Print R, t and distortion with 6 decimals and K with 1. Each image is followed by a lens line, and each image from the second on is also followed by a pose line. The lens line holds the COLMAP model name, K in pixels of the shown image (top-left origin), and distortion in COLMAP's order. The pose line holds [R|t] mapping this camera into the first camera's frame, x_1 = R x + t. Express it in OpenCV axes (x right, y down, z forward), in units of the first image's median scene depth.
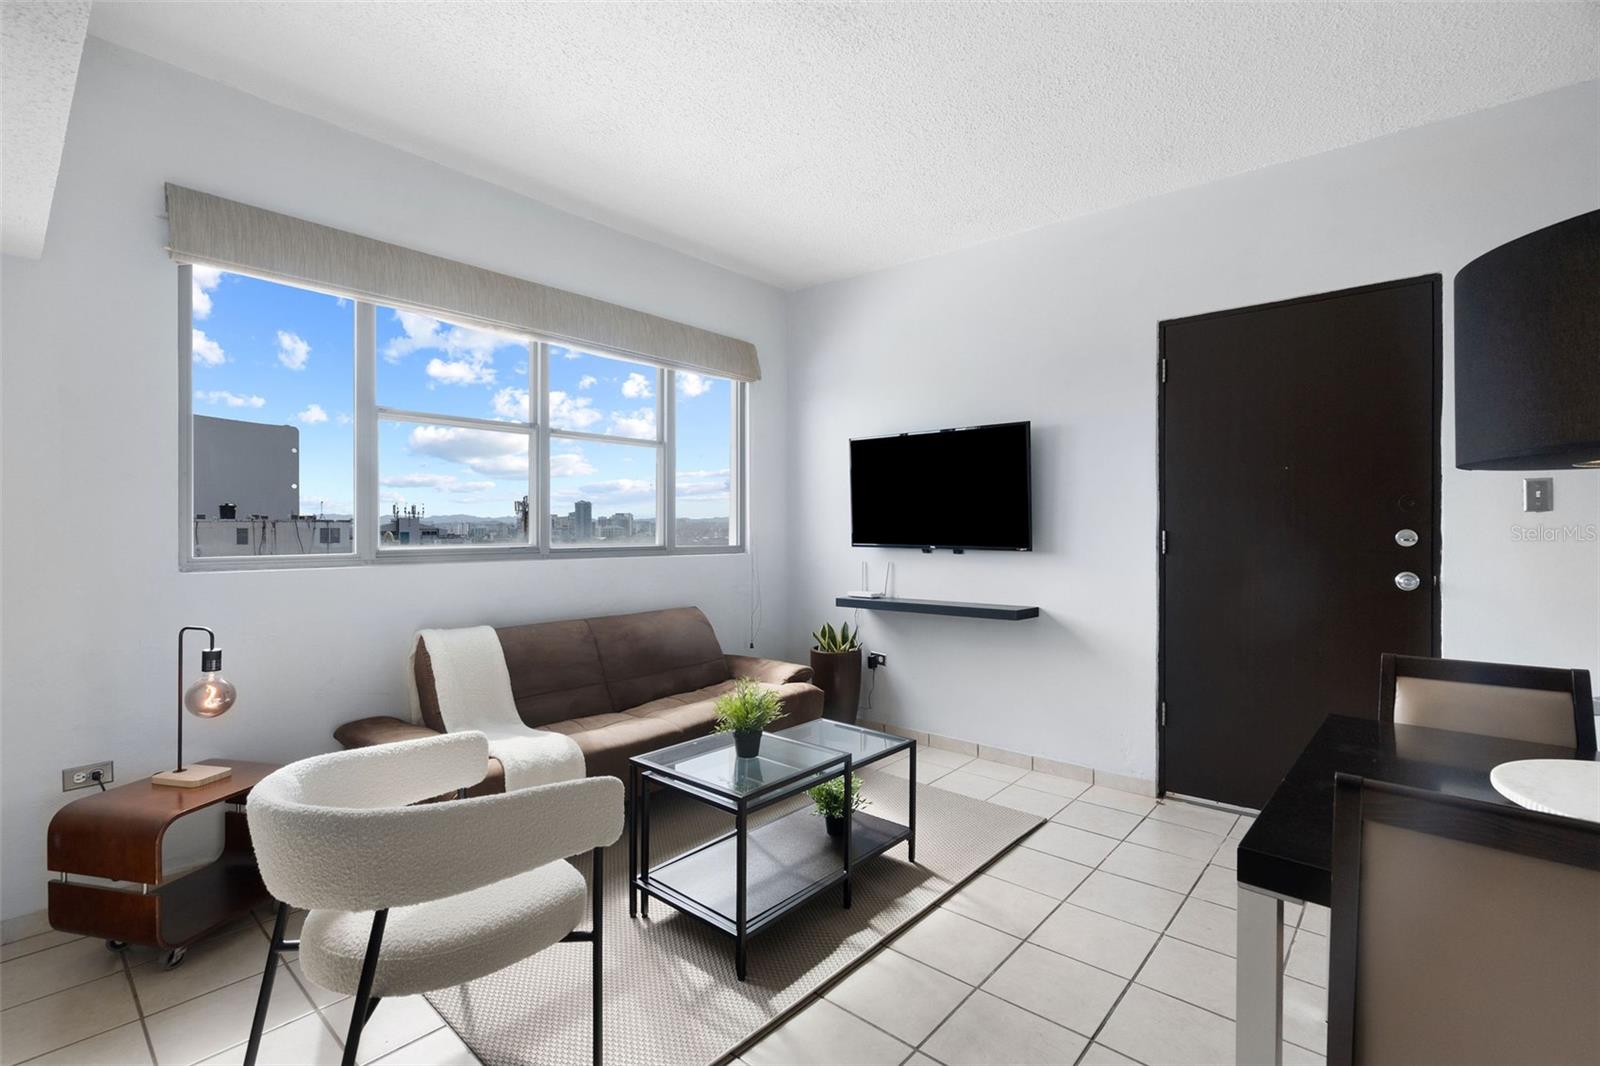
lens RADIAL K [[733.2, 0, 798.2], [0, 733.2, 529.1], [0, 0, 1]] dist [-0.004467, 0.001966]
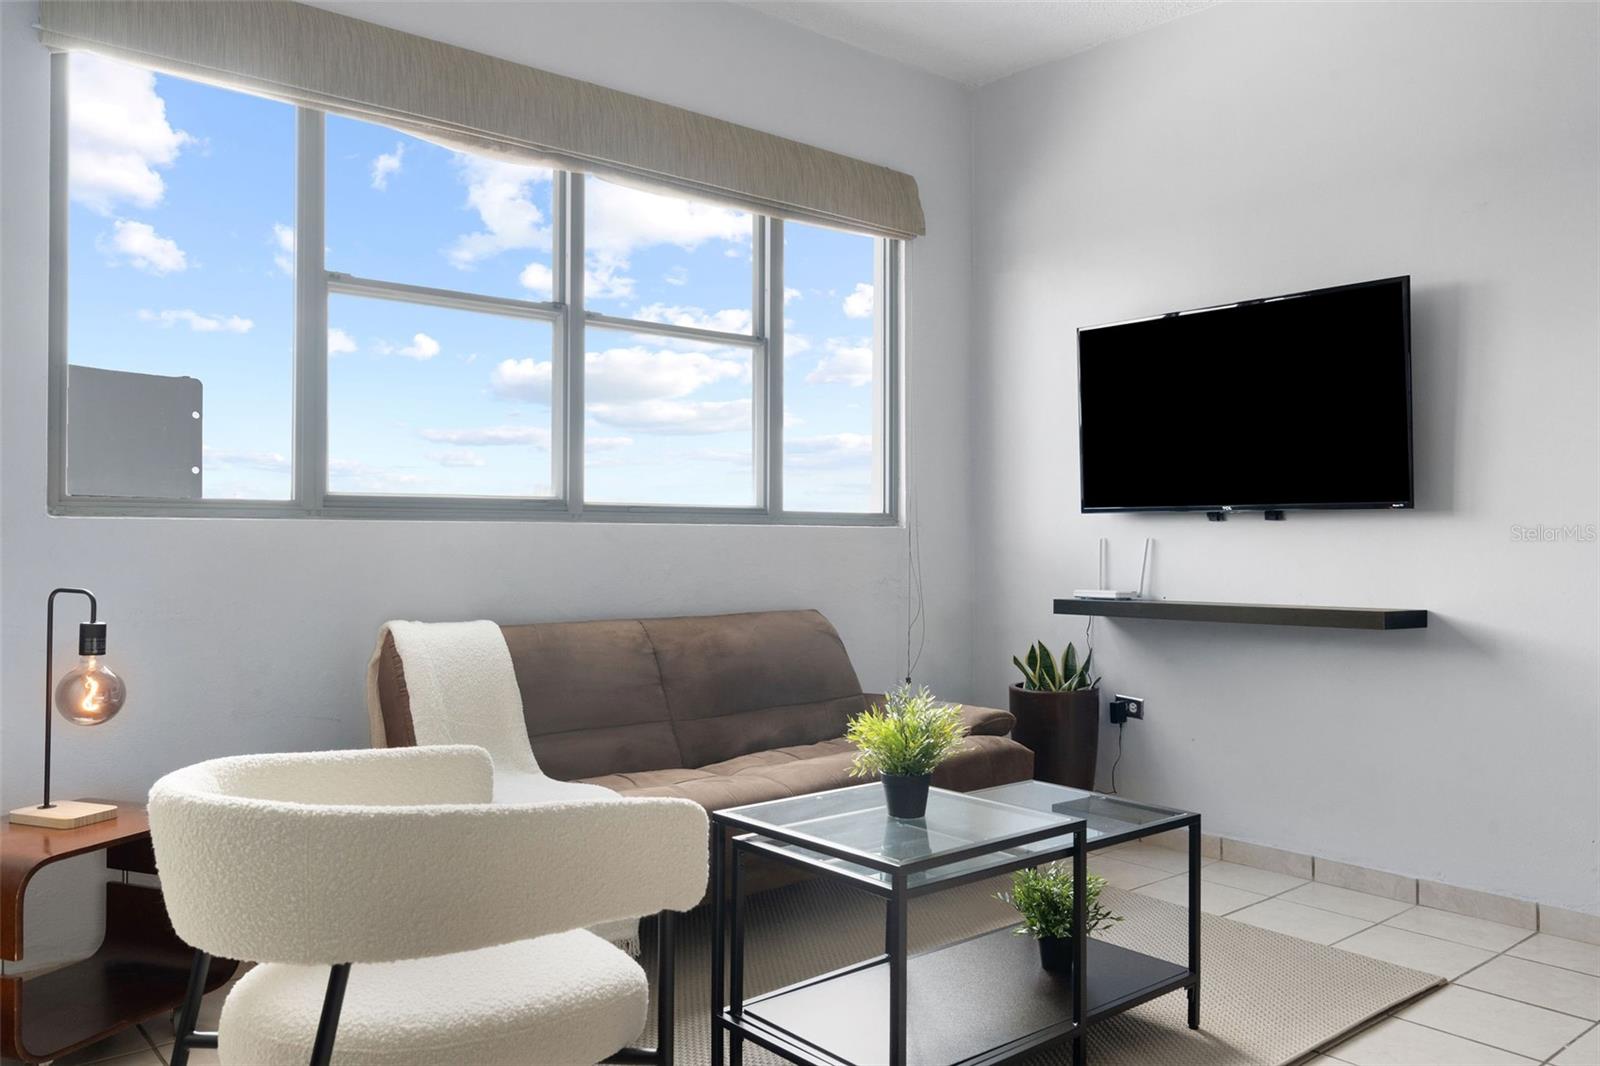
lens RADIAL K [[1234.5, 0, 790.6], [0, 1234.5, 527.8], [0, 0, 1]] dist [0.012979, -0.001118]
pose [[0.988226, 0.000329, -0.153002, -0.006495], [-0.002481, 0.999901, -0.013874, 0.064401], [0.152982, 0.014090, 0.988128, -0.006006]]
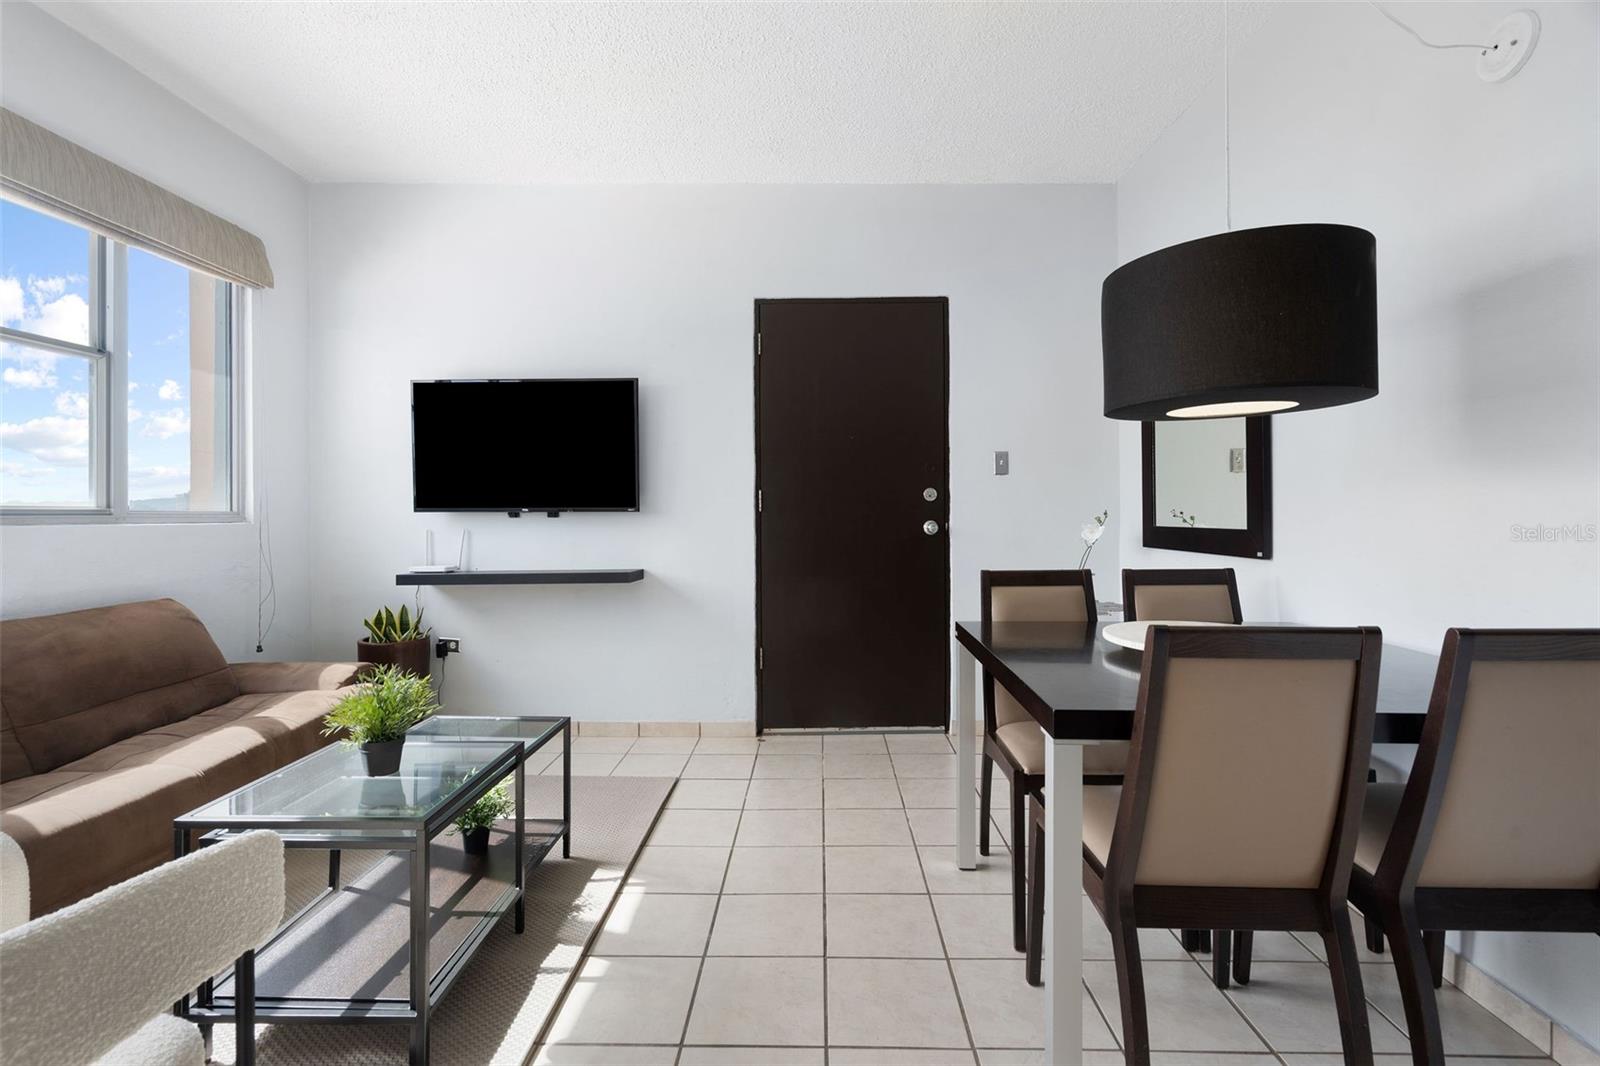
lens RADIAL K [[733.2, 0, 799.2], [0, 733.2, 508.4], [0, 0, 1]] dist [-0.004467, 0.001966]
pose [[0.762807, 0.001479, 0.646624, -0.163832], [0.007264, 0.999915, -0.010856, 0.041343], [-0.646585, 0.012978, 0.762731, 0.125886]]
